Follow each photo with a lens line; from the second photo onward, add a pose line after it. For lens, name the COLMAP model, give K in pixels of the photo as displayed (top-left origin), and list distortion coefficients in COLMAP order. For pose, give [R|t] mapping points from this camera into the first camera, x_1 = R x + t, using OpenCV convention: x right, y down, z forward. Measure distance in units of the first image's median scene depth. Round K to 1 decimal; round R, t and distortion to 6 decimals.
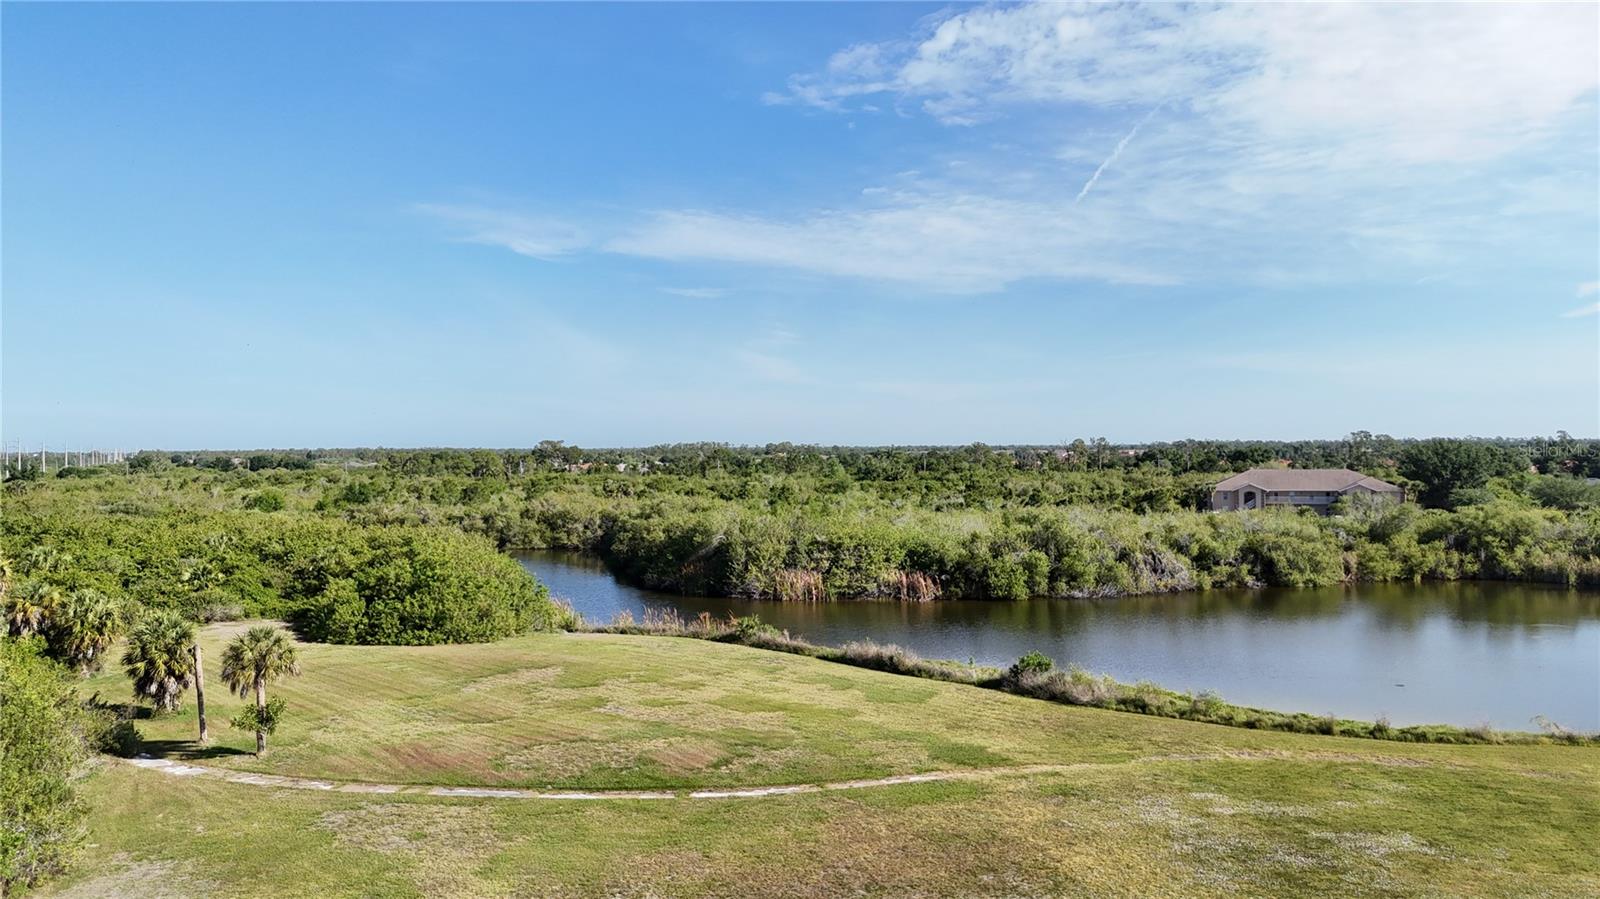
lens RADIAL K [[1215.3, 0, 800.0], [0, 1215.3, 449.5], [0, 0, 1]] dist [0.133483, -0.200924]
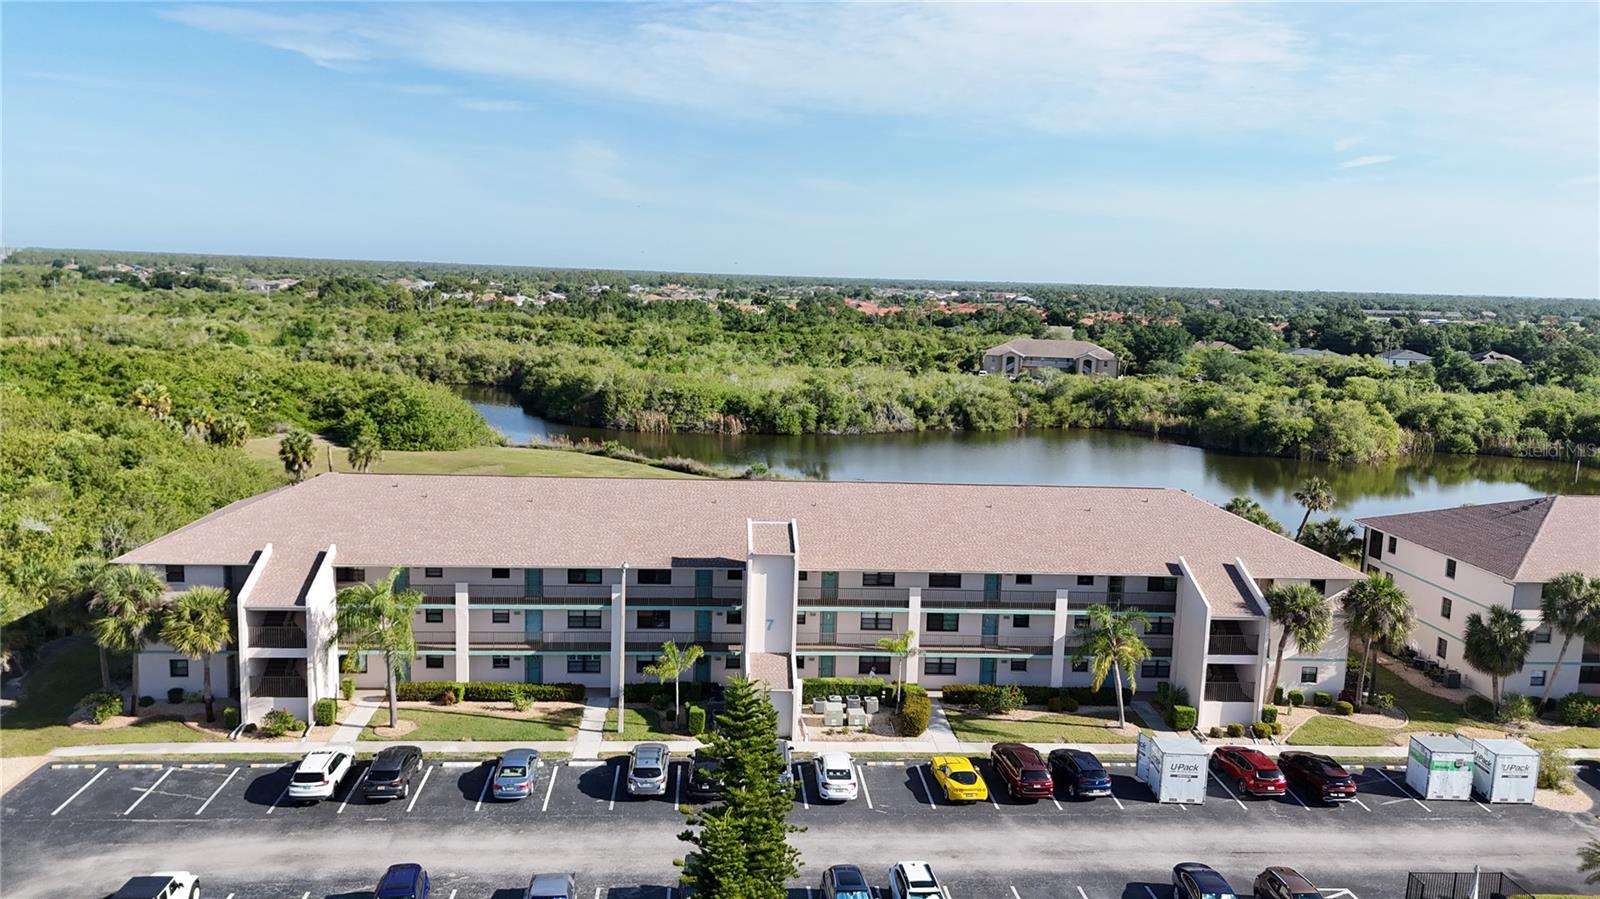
lens RADIAL K [[1215.3, 0, 800.0], [0, 1215.3, 449.5], [0, 0, 1]] dist [0.133483, -0.200924]
pose [[0.995898, 0.028058, 0.086020, 0.050572], [-0.039904, 0.989454, 0.139241, -0.067600], [-0.081206, -0.142103, 0.986515, -0.480625]]
